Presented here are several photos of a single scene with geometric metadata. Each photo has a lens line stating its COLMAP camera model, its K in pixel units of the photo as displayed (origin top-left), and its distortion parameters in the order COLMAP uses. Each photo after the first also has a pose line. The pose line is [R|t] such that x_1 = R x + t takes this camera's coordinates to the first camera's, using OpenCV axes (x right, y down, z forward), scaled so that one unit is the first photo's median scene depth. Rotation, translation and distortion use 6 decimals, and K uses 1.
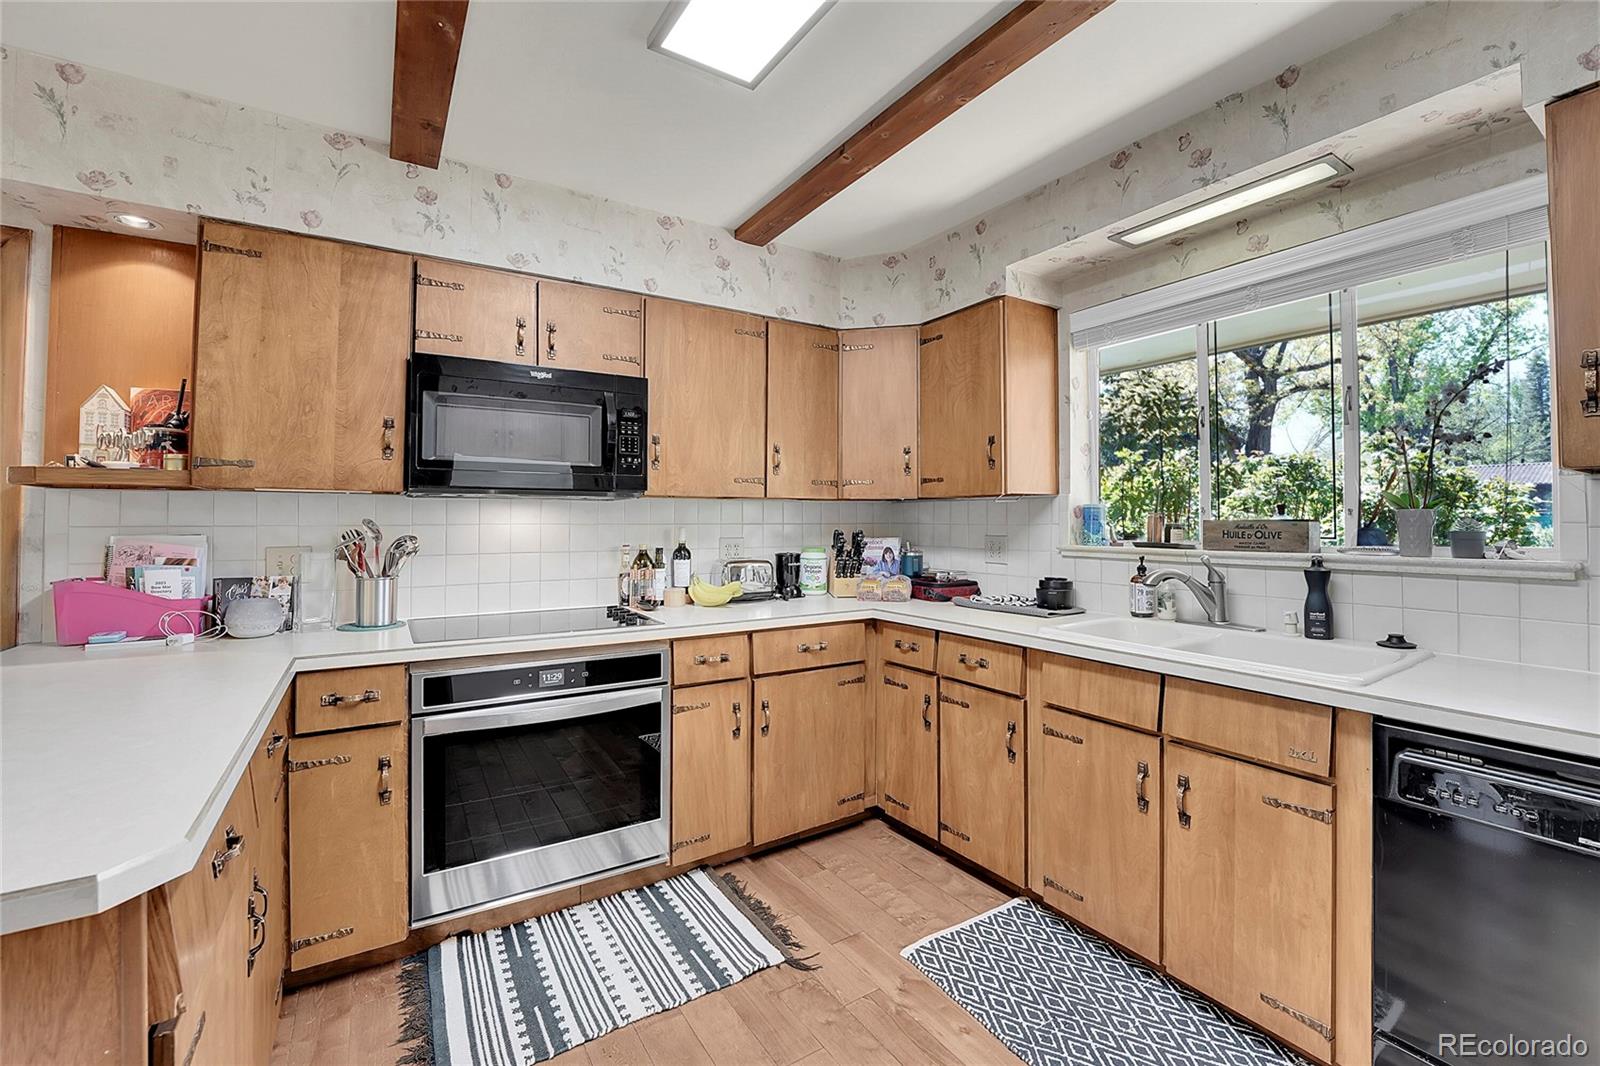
lens RADIAL K [[659.1, 0, 792.6], [0, 659.1, 504.8], [0, 0, 1]] dist [-0.026656, -0.000006]
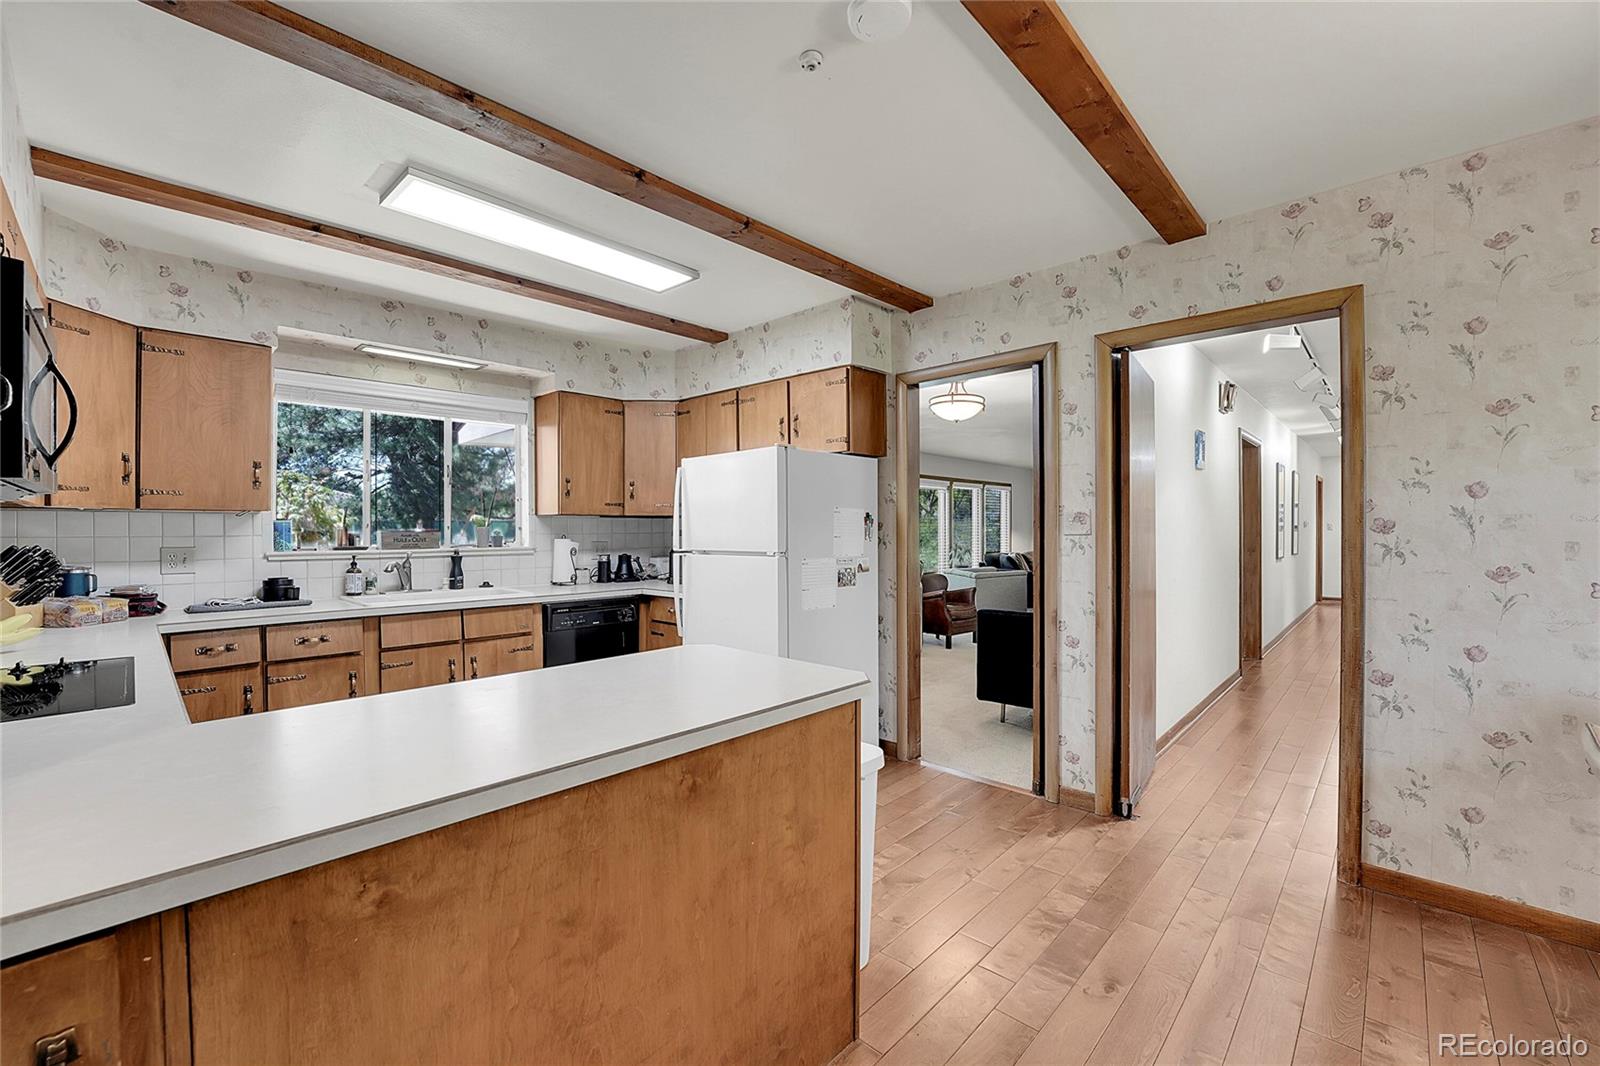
lens RADIAL K [[650.3, 0, 800.0], [0, 650.3, 533.0], [0, 0, 1]] dist [-0.026262, 0.000009]
pose [[-0.253314, -0.003056, 0.967379, -1.187327], [-0.019028, 0.999817, -0.001824, 0.009305], [-0.967197, -0.018869, -0.253326, 0.385004]]
